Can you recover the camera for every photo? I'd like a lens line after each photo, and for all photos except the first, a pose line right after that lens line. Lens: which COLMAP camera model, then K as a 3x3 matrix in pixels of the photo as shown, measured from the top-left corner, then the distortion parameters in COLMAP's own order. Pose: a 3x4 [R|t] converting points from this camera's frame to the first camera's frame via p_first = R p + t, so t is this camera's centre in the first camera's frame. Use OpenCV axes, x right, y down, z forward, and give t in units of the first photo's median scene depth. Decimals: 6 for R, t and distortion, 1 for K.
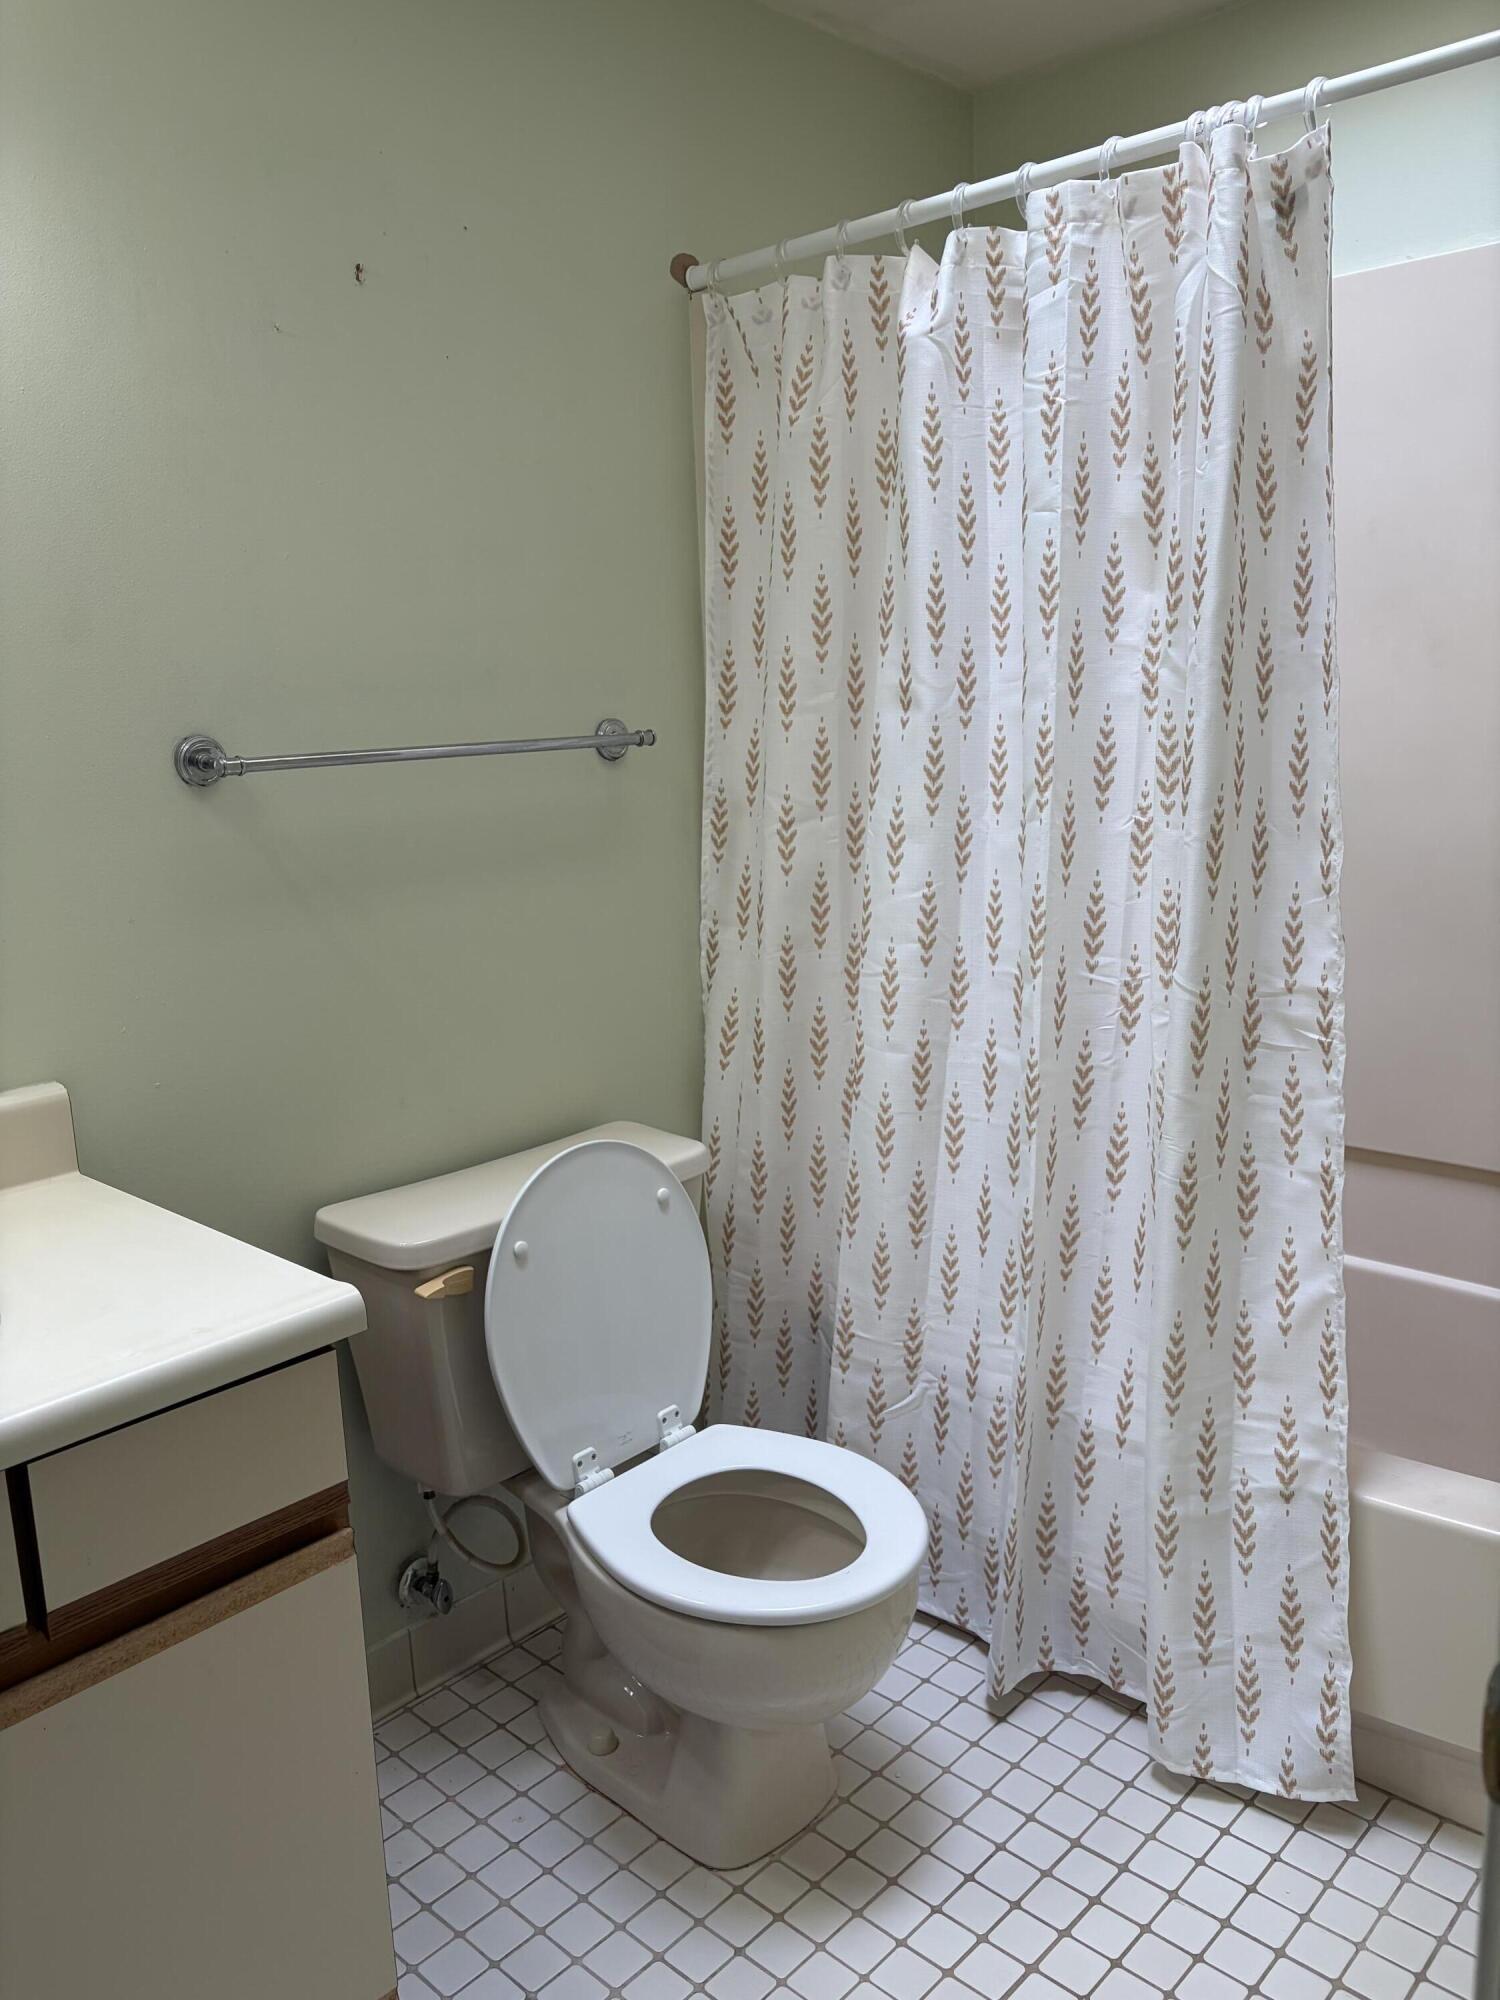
lens RADIAL K [[1522.3, 0, 760.6], [0, 1522.3, 1013.7], [0, 0, 1]] dist [0.034753, -0.042446]
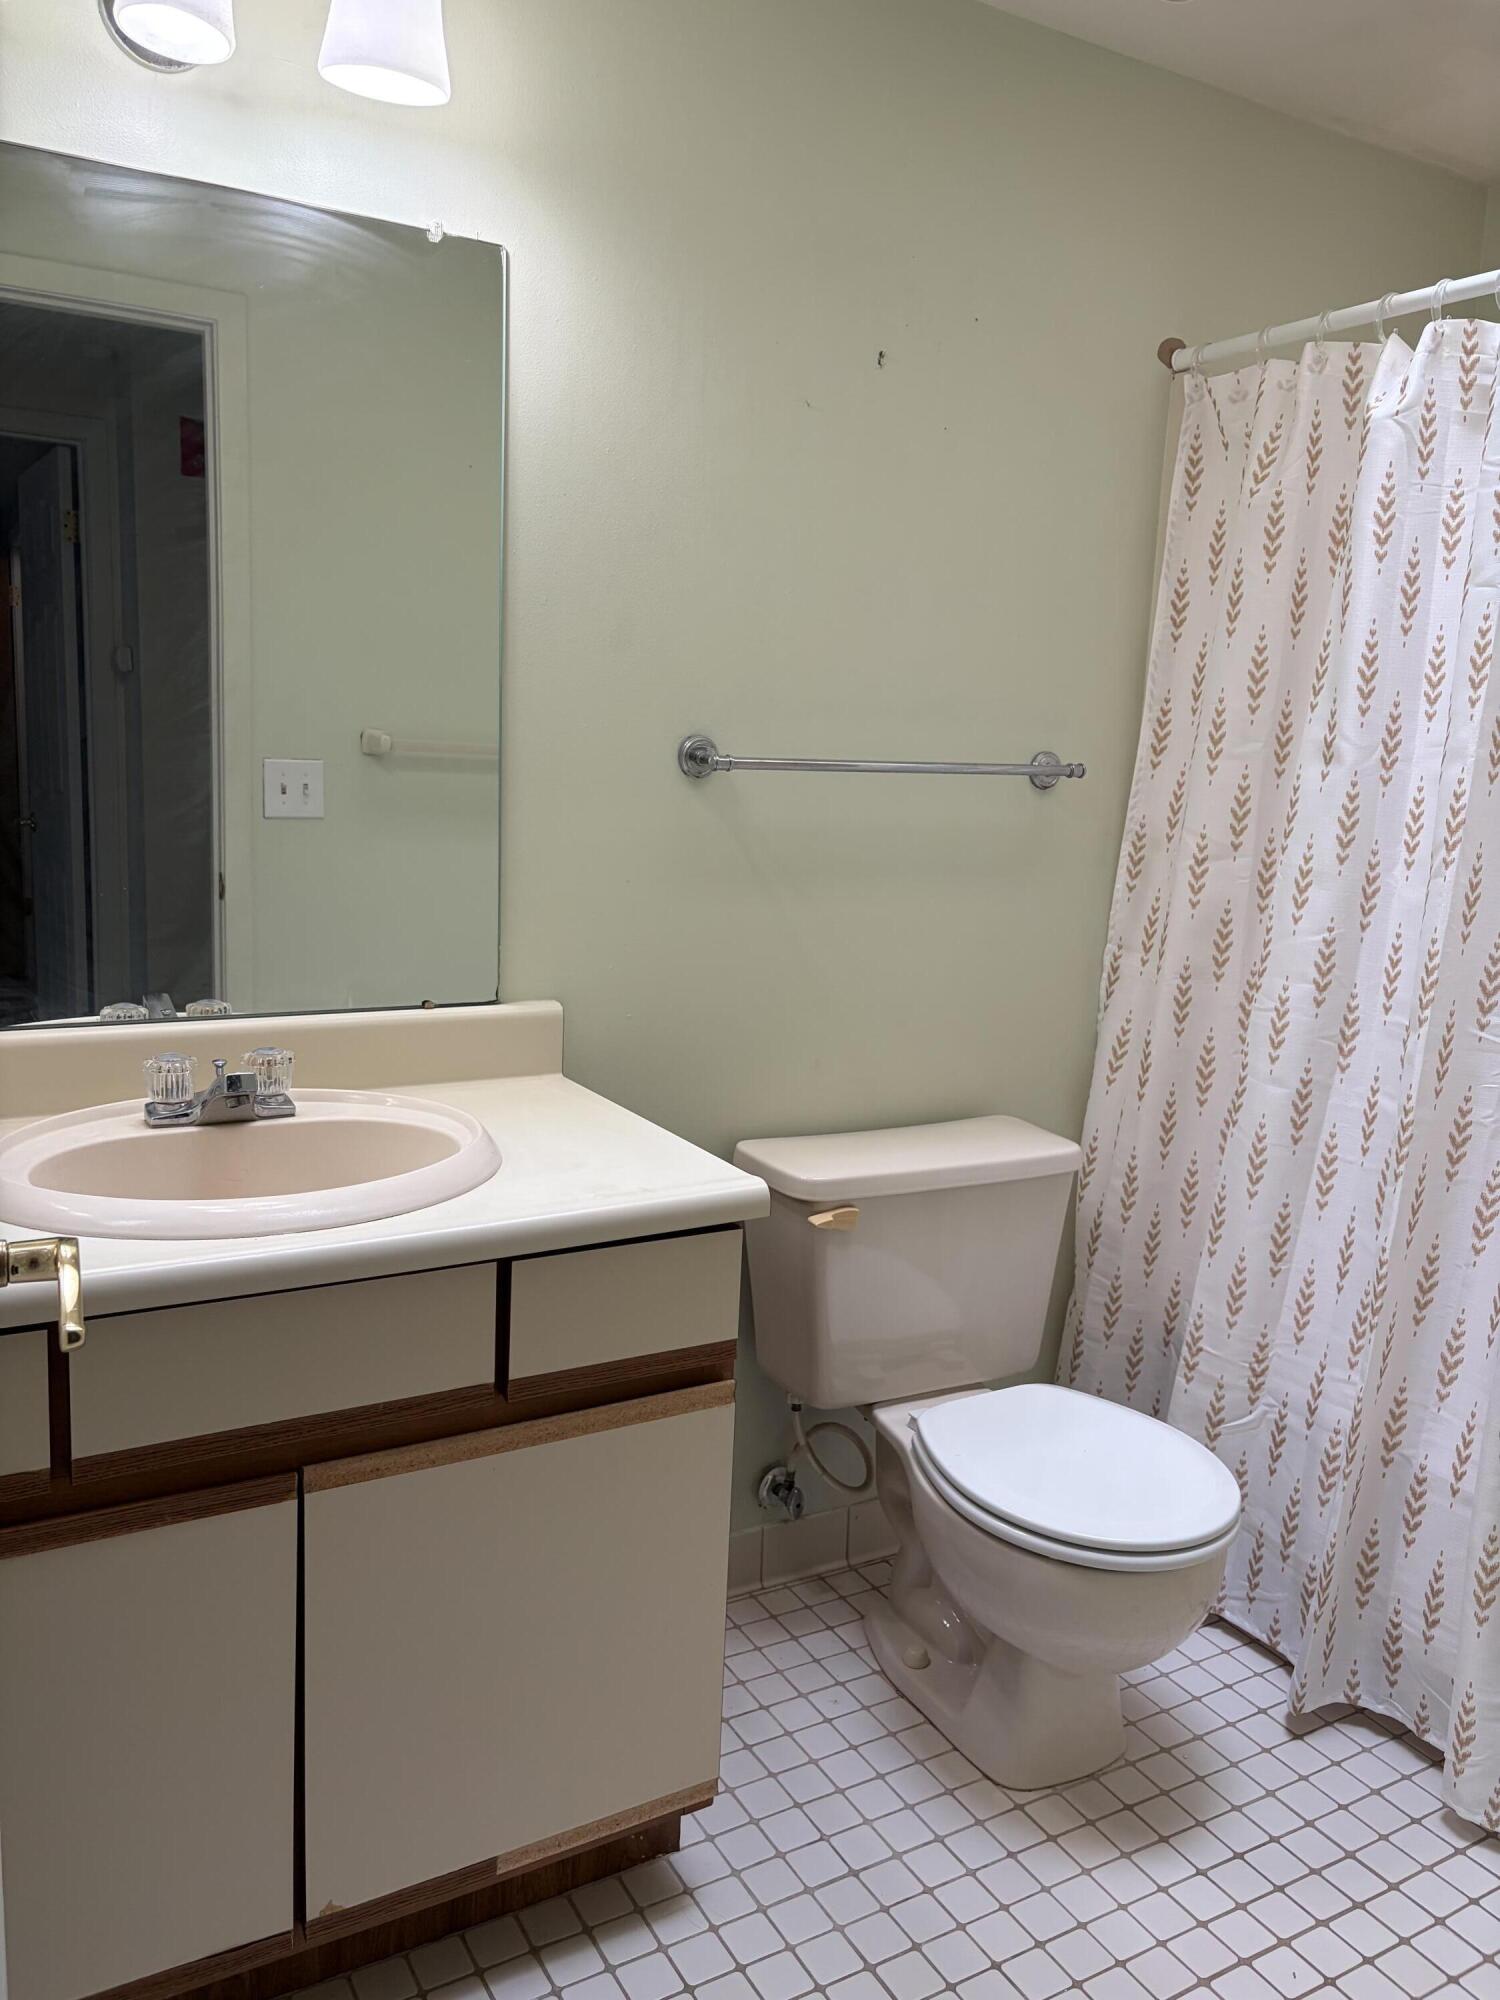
lens RADIAL K [[1522.3, 0, 760.6], [0, 1522.3, 1013.7], [0, 0, 1]] dist [0.034753, -0.042446]
pose [[0.954081, 0.127724, -0.270952, 0.029796], [-0.135409, 0.990742, -0.009778, 0.036269], [0.267195, 0.046018, 0.962543, -0.121011]]
